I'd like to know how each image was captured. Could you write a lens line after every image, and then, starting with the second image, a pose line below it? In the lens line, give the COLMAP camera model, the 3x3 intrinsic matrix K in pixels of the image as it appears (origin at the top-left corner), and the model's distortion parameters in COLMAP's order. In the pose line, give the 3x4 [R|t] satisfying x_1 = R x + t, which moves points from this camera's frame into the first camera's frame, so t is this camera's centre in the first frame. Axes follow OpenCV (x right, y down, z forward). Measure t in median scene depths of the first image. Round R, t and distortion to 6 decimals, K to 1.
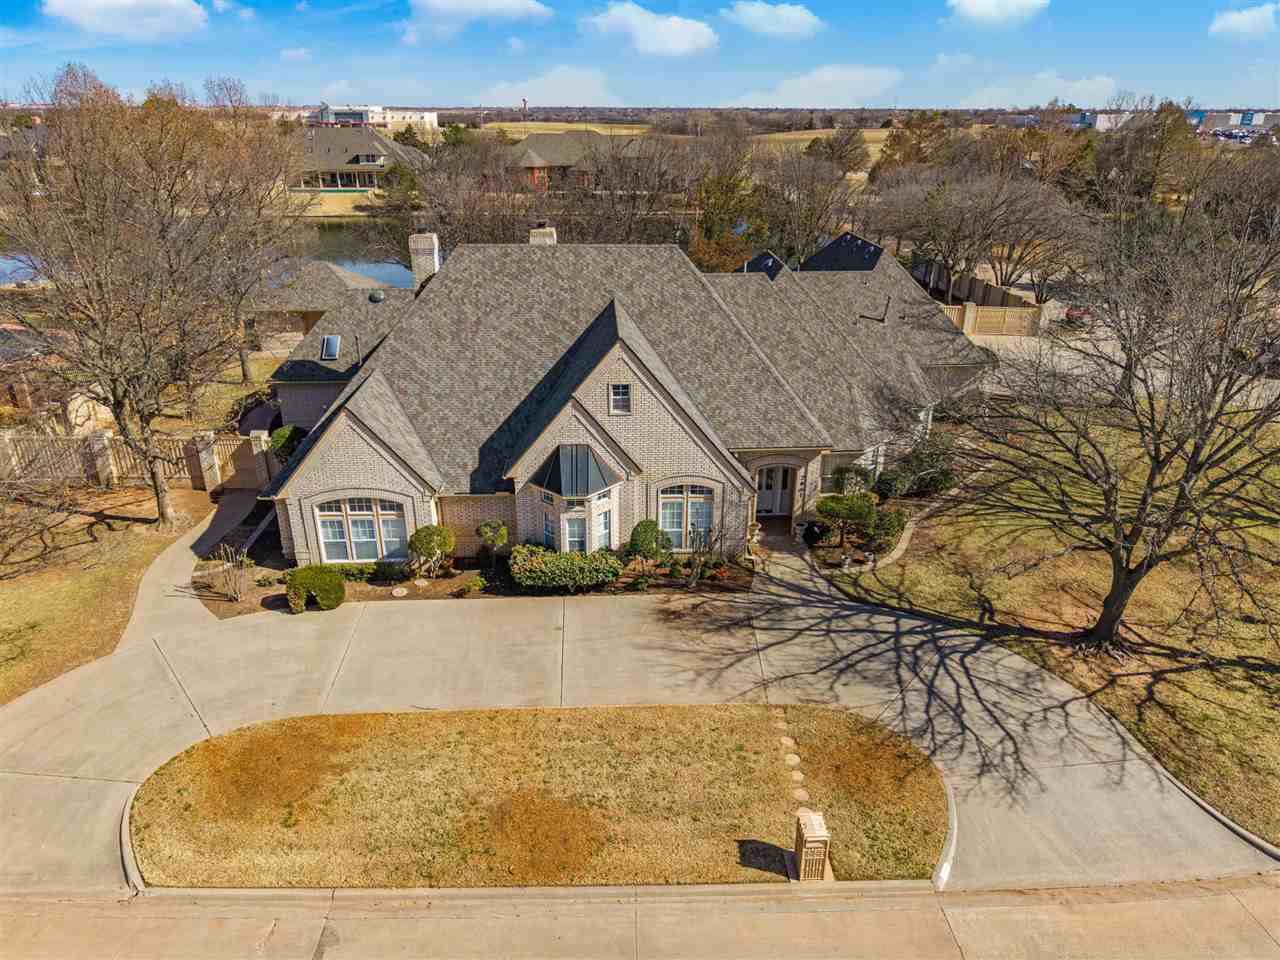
lens RADIAL K [[891.2, 0, 641.7], [0, 891.2, 492.4], [0, 0, 1]] dist [0.002956, -0.004607]
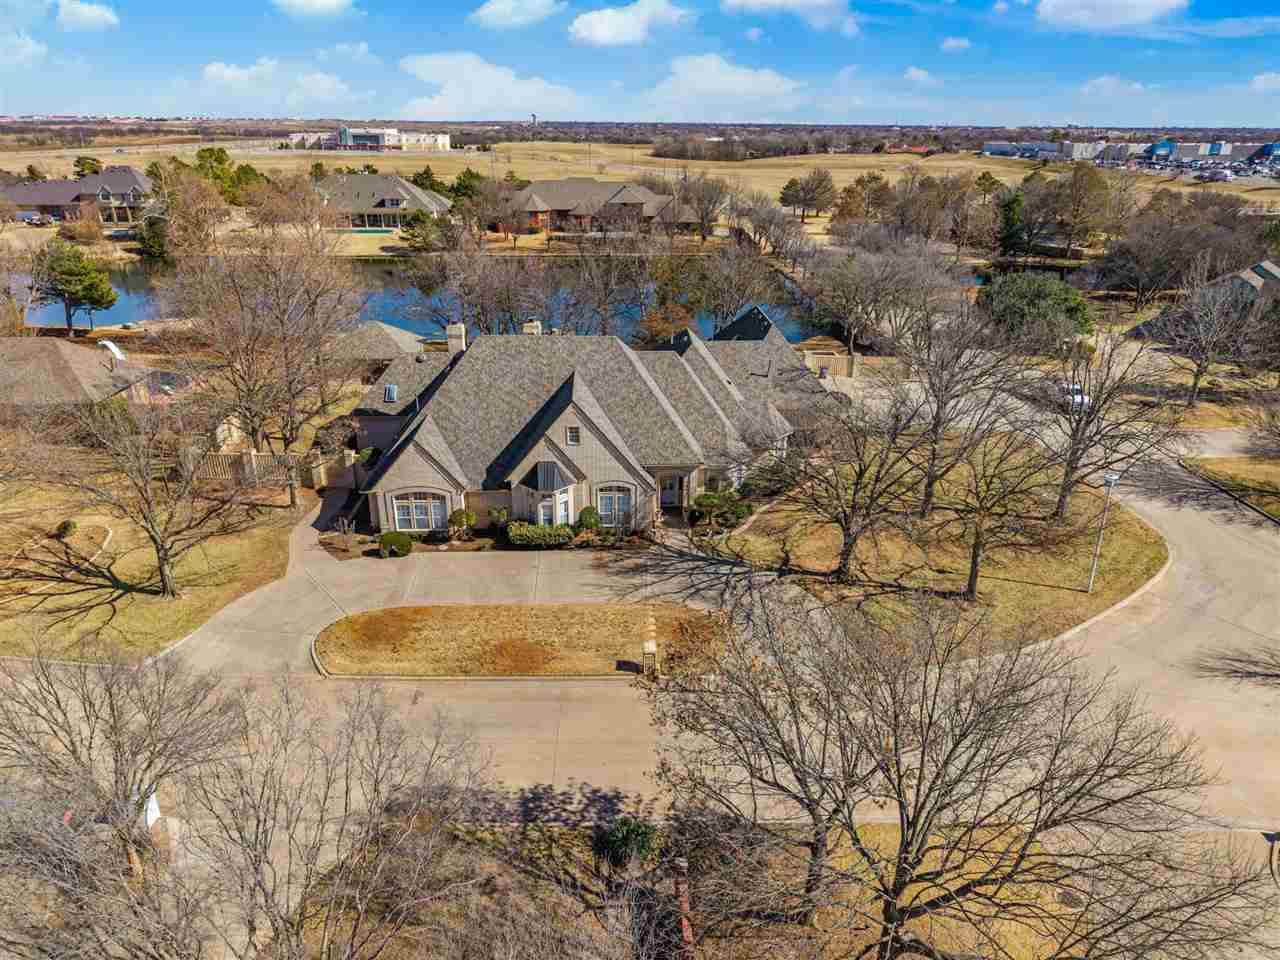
lens RADIAL K [[891.2, 0, 633.6], [0, 891.2, 476.7], [0, 0, 1]] dist [0.002956, -0.004607]
pose [[0.999858, 0.006952, -0.015328, 0.114519], [-0.007350, 0.999633, -0.026077, 0.017629], [0.015141, 0.026186, 0.999542, -0.680818]]
